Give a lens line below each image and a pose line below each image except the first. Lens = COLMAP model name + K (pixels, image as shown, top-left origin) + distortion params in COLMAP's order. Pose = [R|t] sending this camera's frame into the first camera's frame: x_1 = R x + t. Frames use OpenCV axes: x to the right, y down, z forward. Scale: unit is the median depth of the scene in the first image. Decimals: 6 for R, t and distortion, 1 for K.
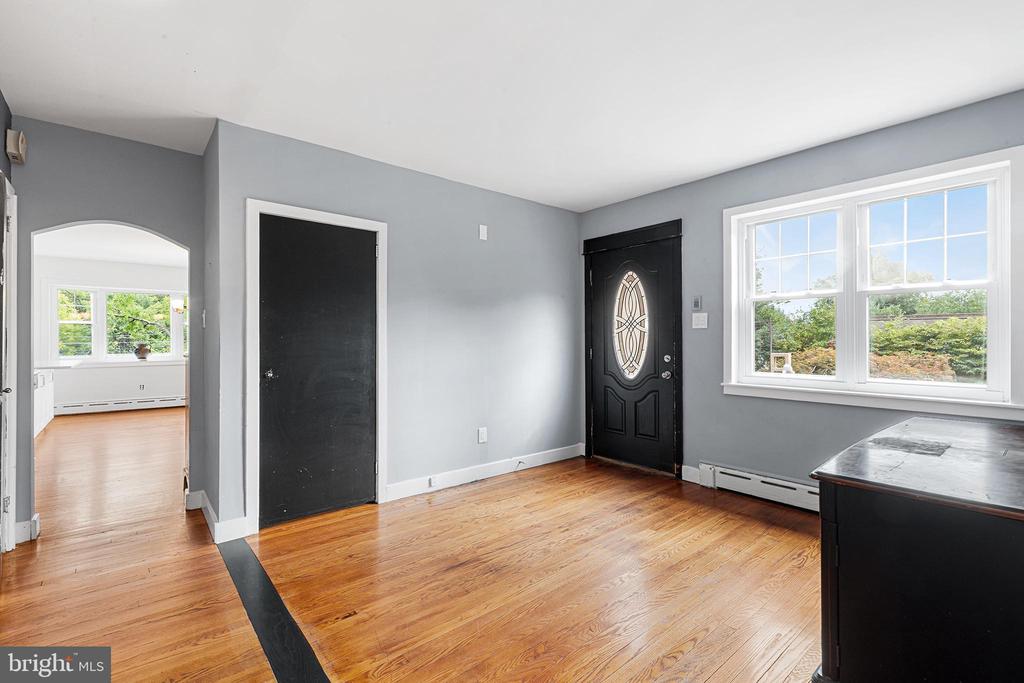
lens RADIAL K [[463.5, 0, 512.5], [0, 463.5, 330.5], [0, 0, 1]] dist [-0.002633, -0.000360]
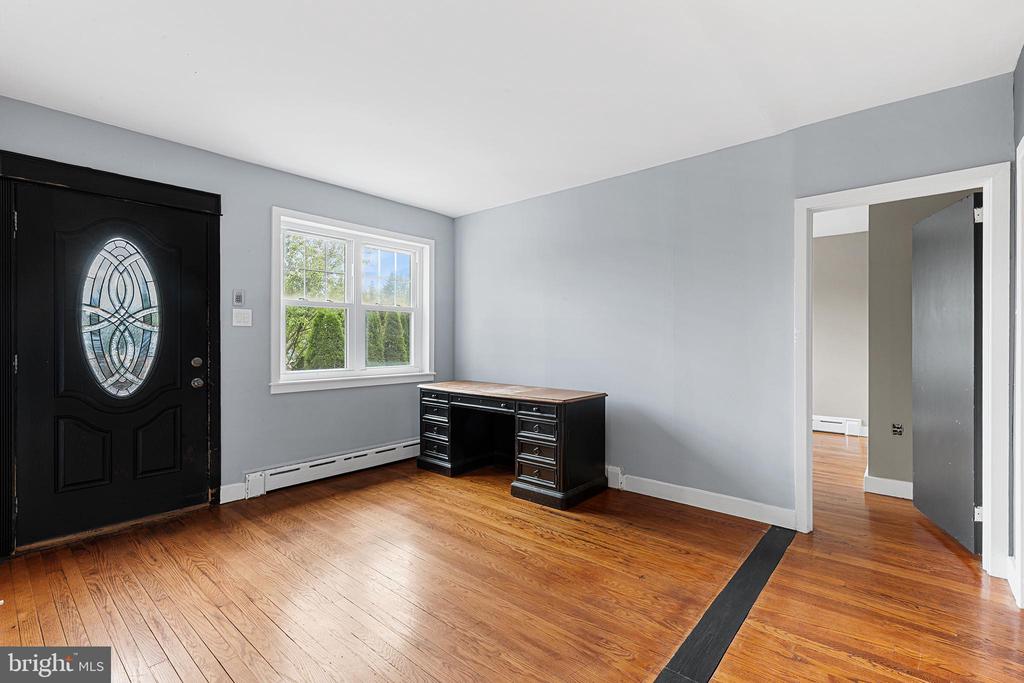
lens RADIAL K [[463.5, 0, 512.5], [0, 463.5, 330.5], [0, 0, 1]] dist [-0.002633, -0.000360]
pose [[-0.094075, 0.000305, 0.995565, -0.533081], [-0.003227, 0.999995, -0.000611, 0.001529], [-0.995560, -0.003270, -0.094073, 0.548956]]
